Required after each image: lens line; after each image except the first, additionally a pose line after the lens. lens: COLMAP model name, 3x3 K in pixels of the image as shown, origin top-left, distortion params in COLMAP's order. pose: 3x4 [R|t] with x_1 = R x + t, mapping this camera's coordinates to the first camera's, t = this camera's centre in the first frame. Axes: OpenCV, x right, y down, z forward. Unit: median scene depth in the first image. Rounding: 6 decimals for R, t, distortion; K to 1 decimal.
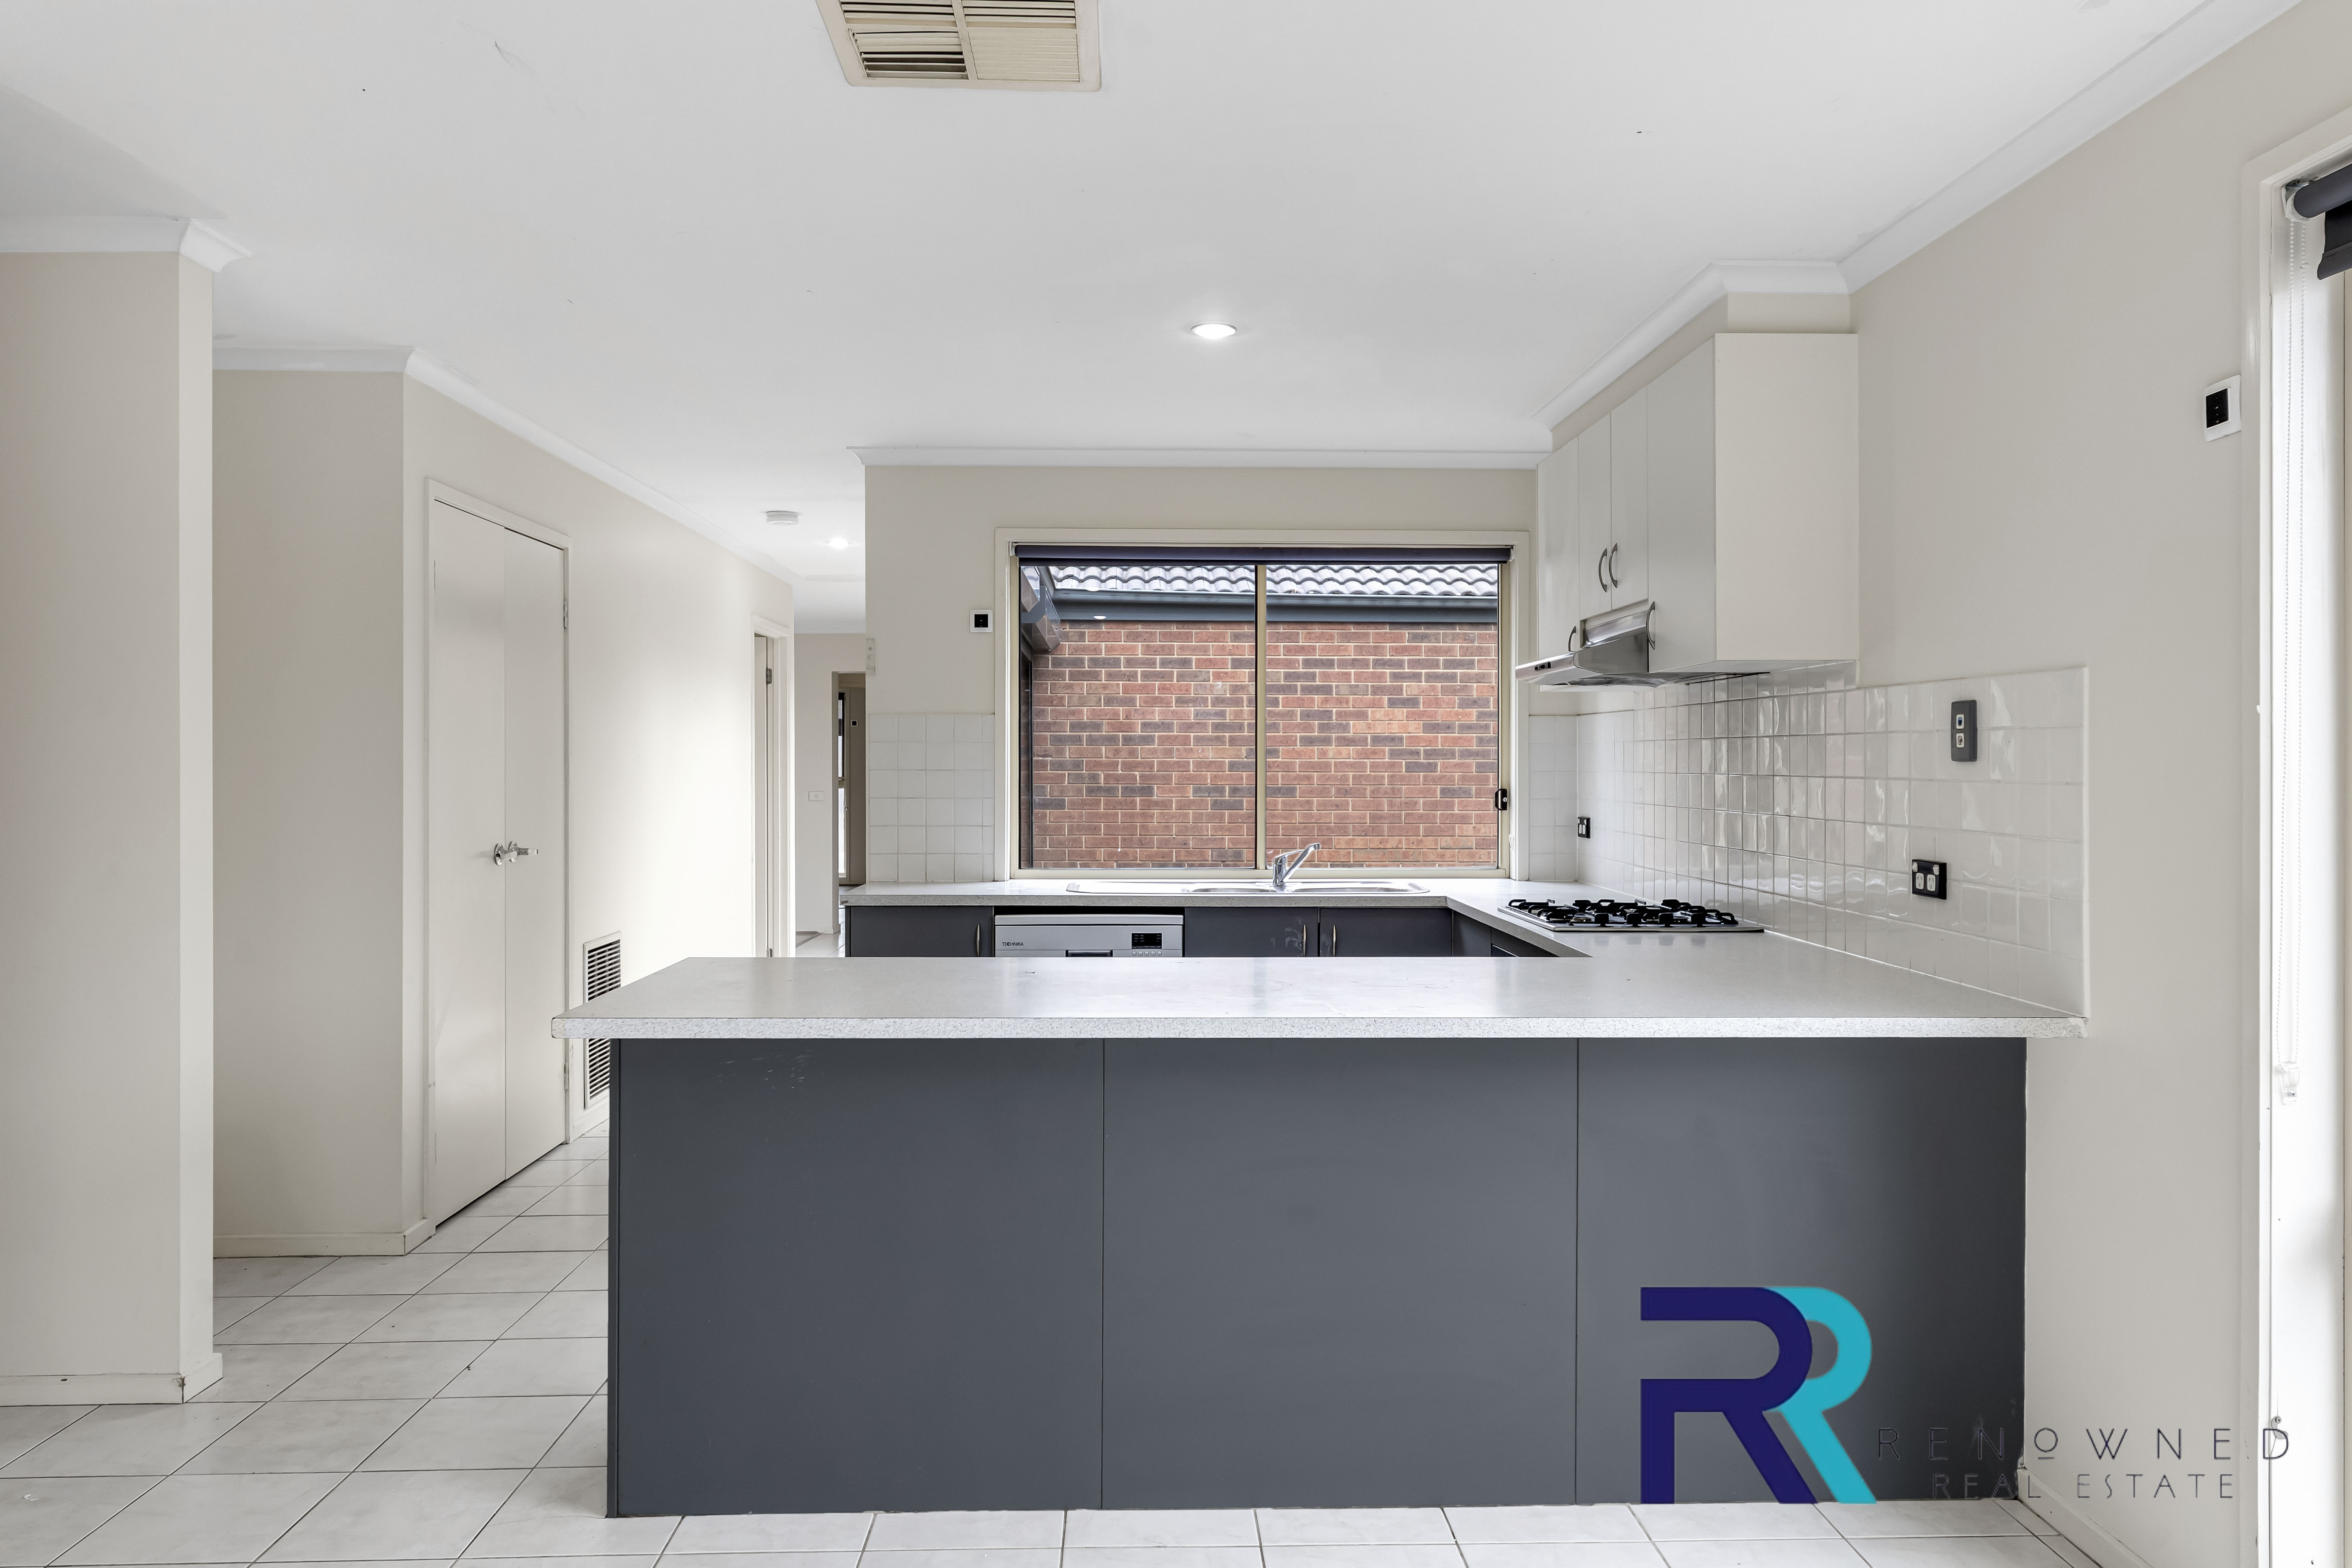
lens RADIAL K [[1600.2, 0, 1197.9], [0, 1600.2, 767.7], [0, 0, 1]] dist [0.000606, 0.001119]
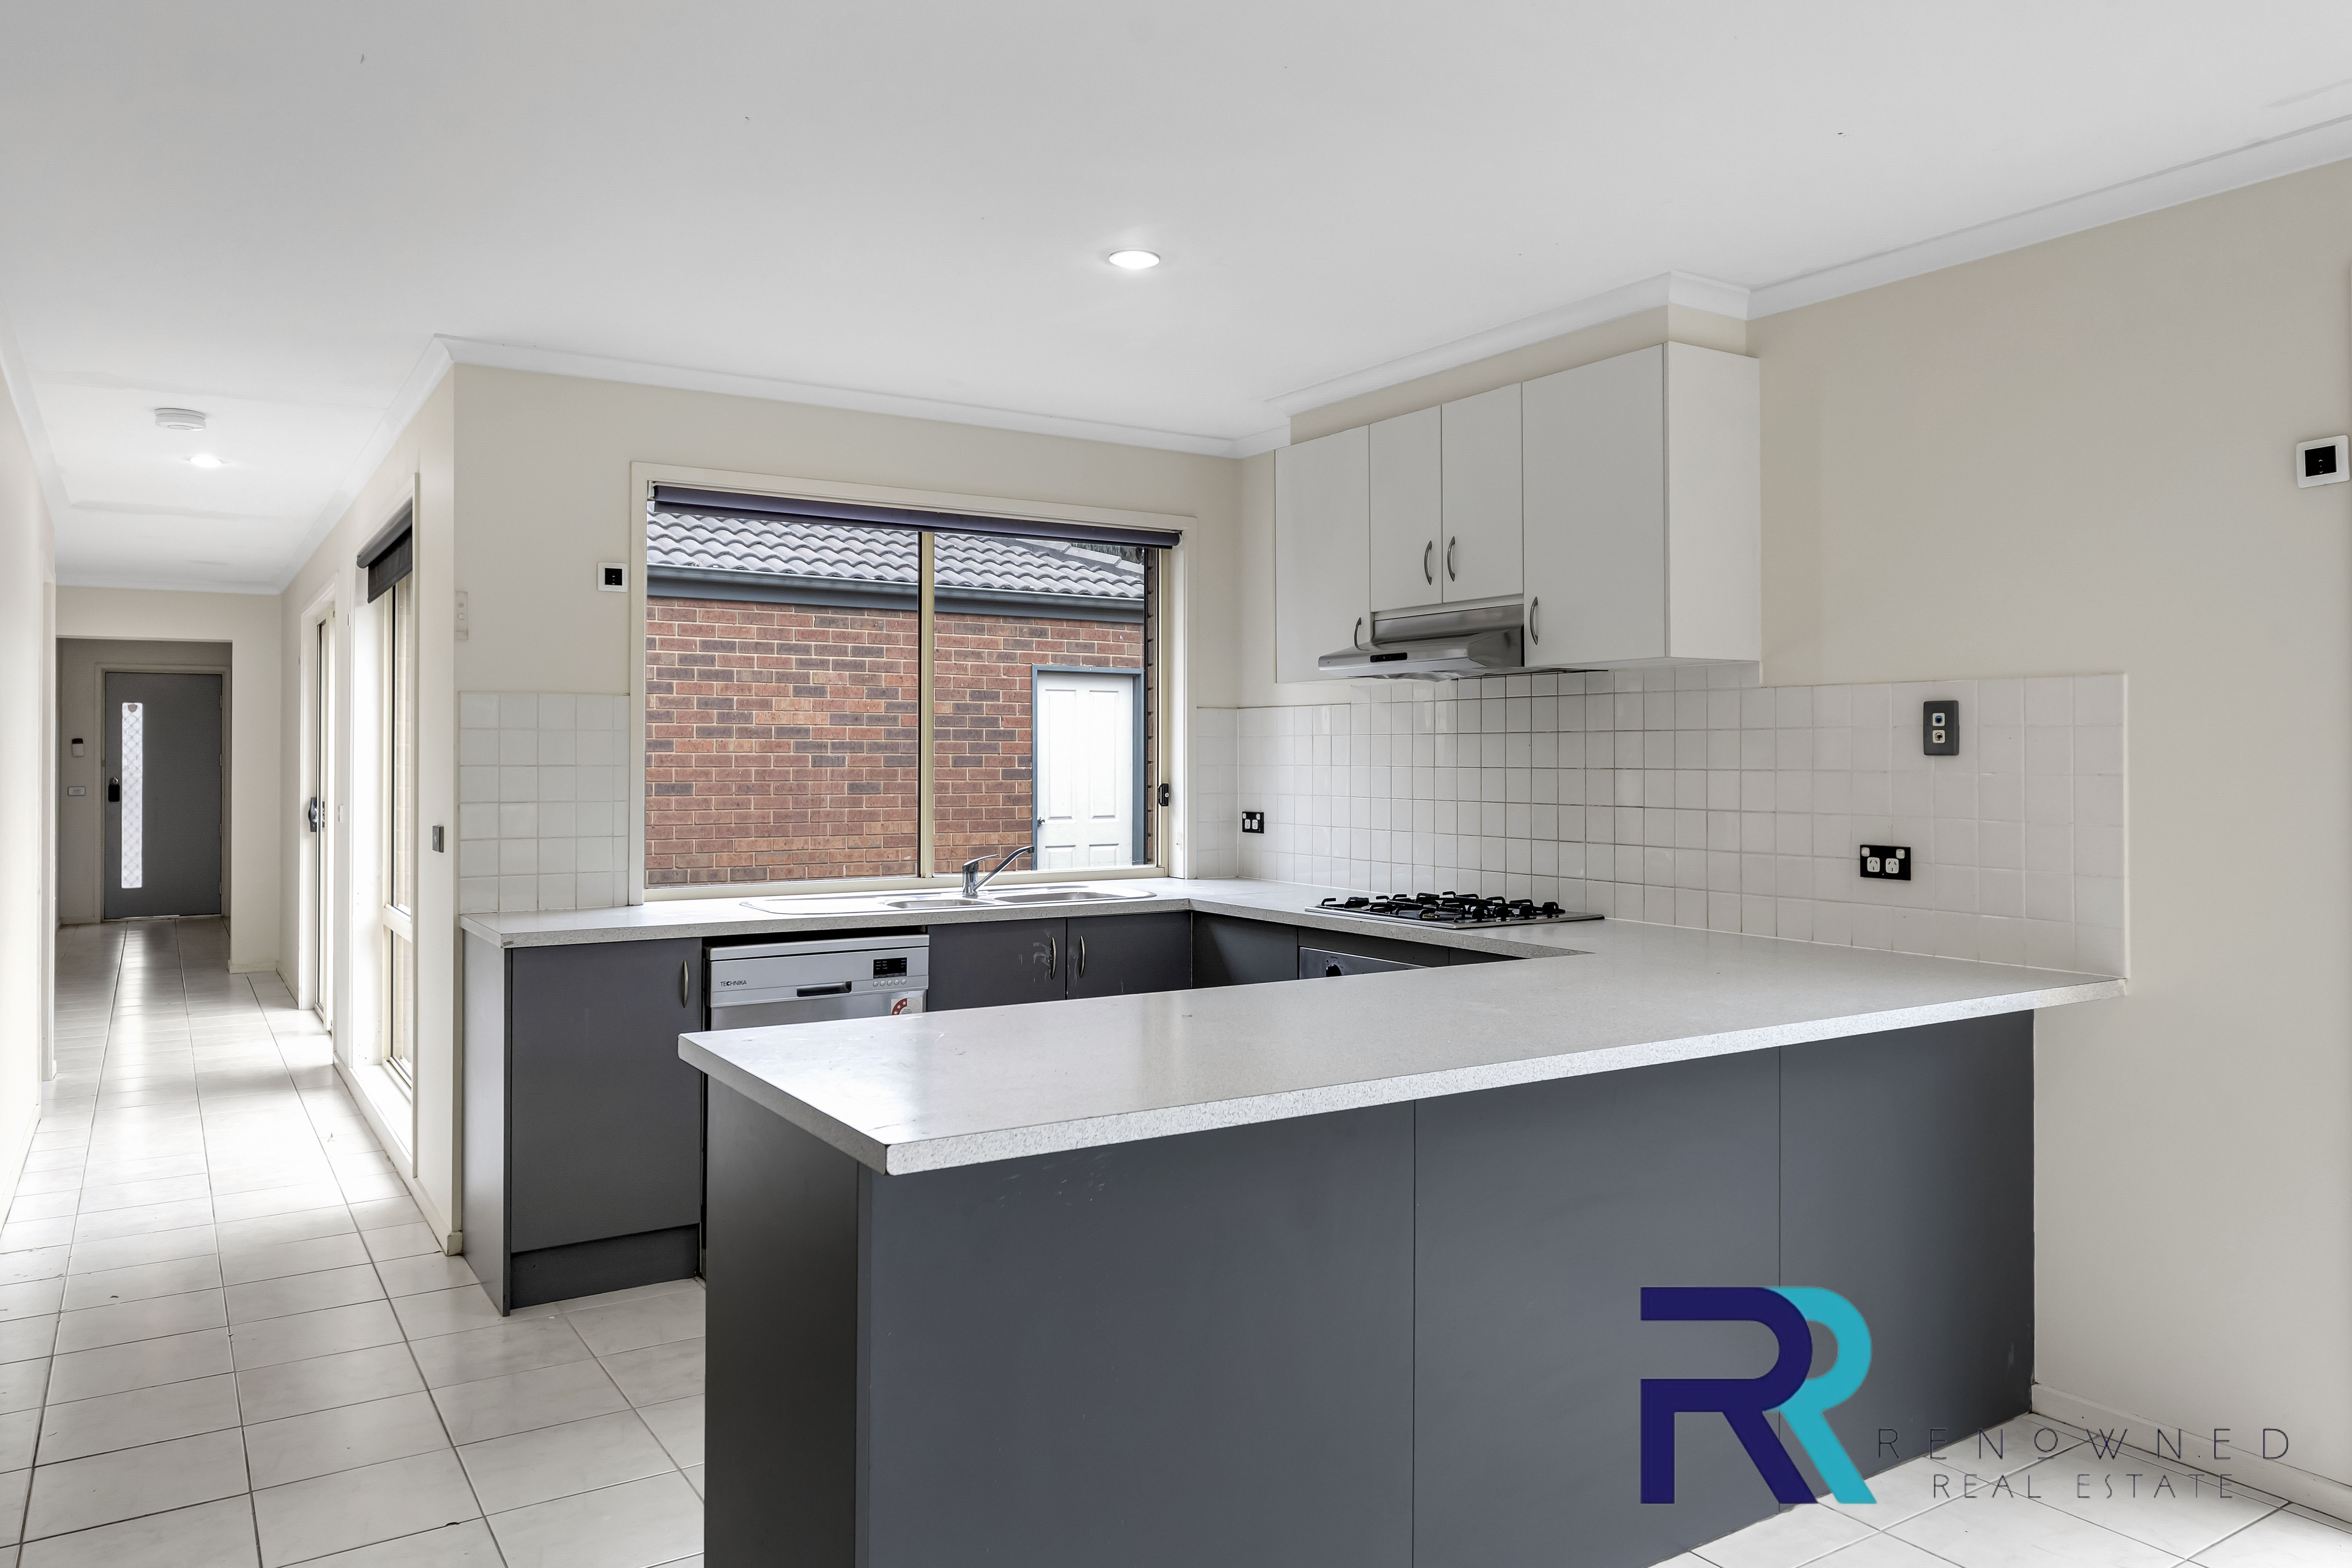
lens RADIAL K [[1600.2, 0, 1207.9], [0, 1600.2, 737.6], [0, 0, 1]] dist [0.000606, 0.001119]
pose [[0.855464, 0.006663, 0.517819, -0.237690], [0.001213, 0.999889, -0.014871, -0.000179], [-0.517861, 0.013350, 0.855361, 0.140050]]
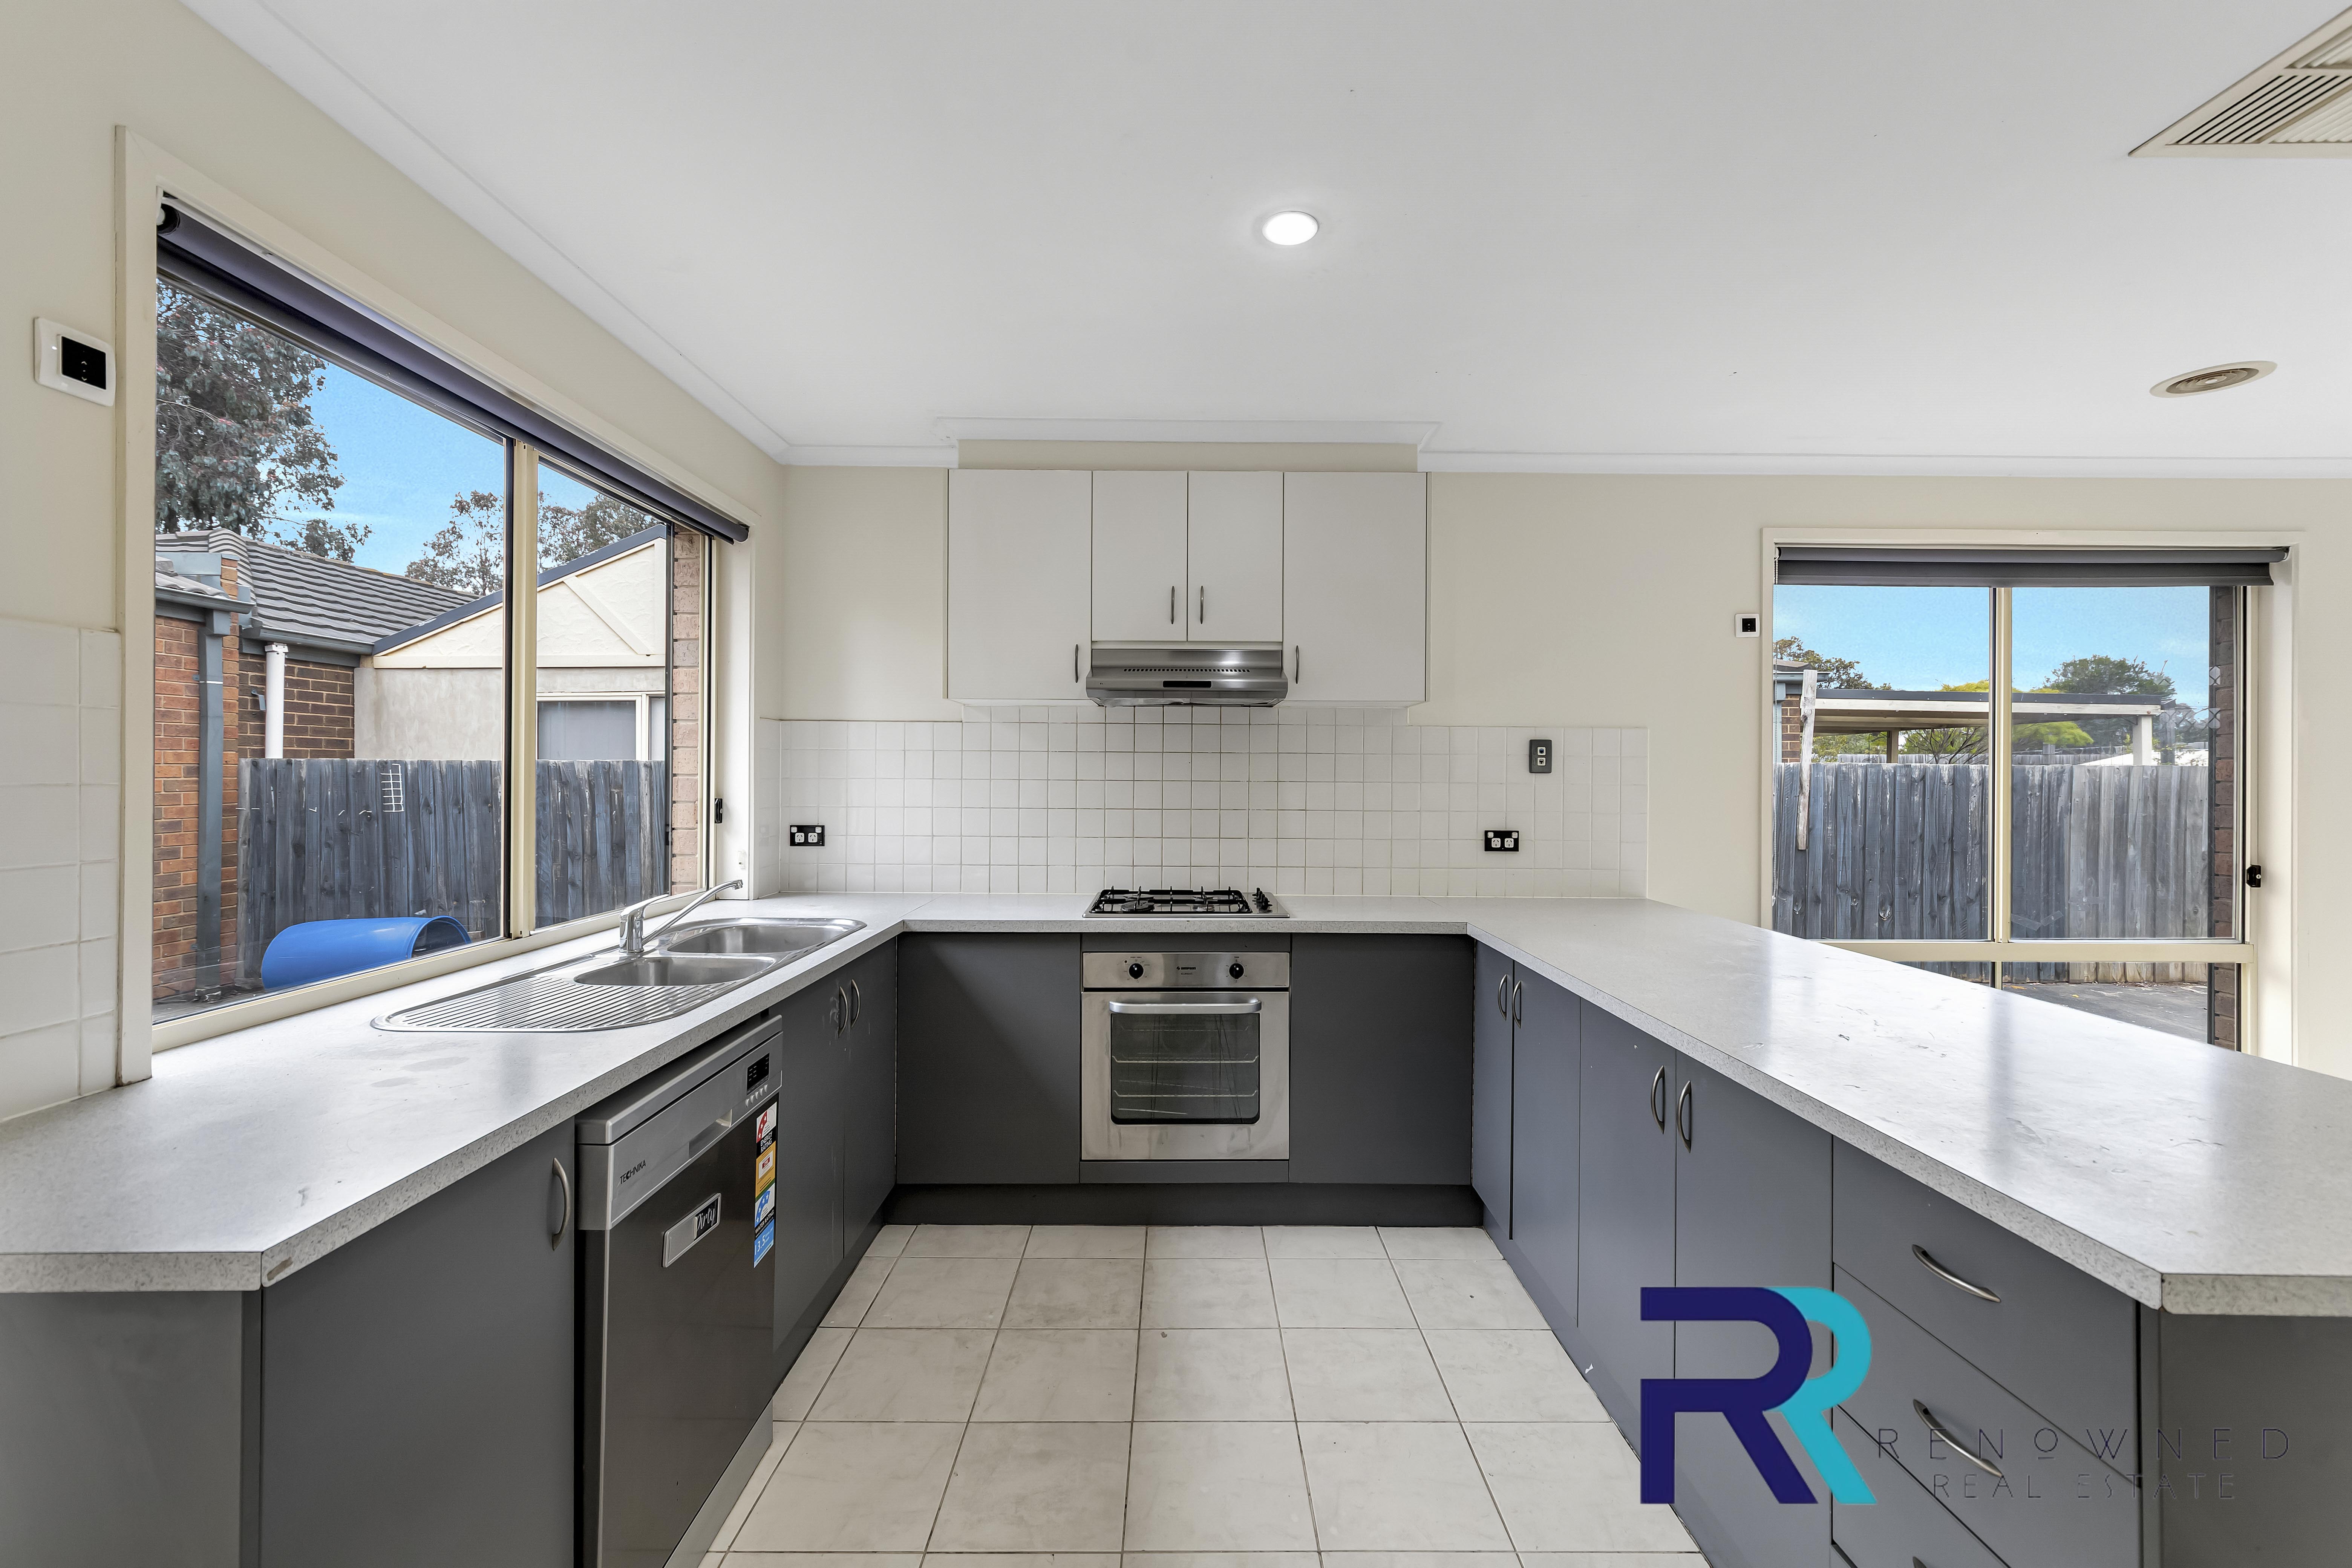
lens RADIAL K [[952.9, 0, 1178.8], [0, 952.9, 770.3], [0, 0, 1]] dist [-0.001003, 0.000276]
pose [[0.032090, -0.002281, 0.999482, -0.270969], [-0.002348, 0.999994, 0.002358, -0.003910], [-0.999482, -0.002422, 0.032084, 0.613469]]
